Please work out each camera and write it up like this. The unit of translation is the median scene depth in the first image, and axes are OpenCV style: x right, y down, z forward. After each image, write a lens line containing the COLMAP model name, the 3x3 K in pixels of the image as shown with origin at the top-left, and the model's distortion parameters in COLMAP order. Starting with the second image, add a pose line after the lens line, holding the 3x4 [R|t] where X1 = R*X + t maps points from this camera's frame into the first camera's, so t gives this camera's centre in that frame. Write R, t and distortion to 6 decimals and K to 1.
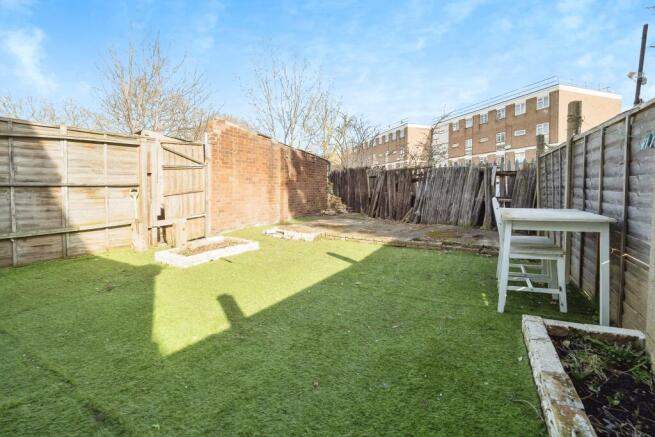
lens RADIAL K [[272.1, 0, 329.0], [0, 272.1, 201.3], [0, 0, 1]] dist [-0.001328, -0.000218]
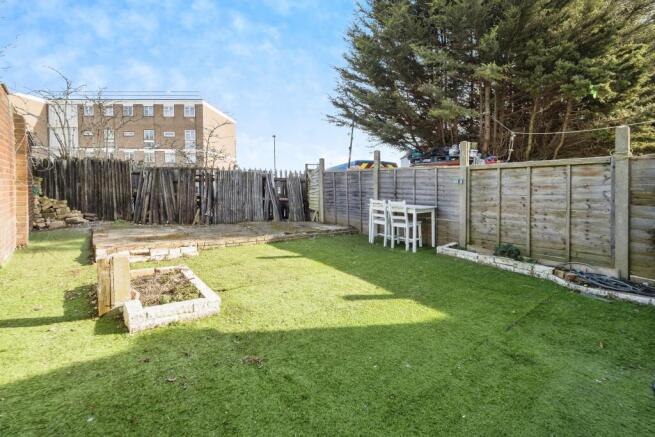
lens RADIAL K [[272.1, 0, 329.0], [0, 272.1, 201.3], [0, 0, 1]] dist [-0.001328, -0.000218]
pose [[0.416426, -0.028485, 0.908723, -0.459062], [0.022675, 0.999524, 0.020941, -0.017006], [-0.908887, 0.011885, 0.416874, 0.205673]]
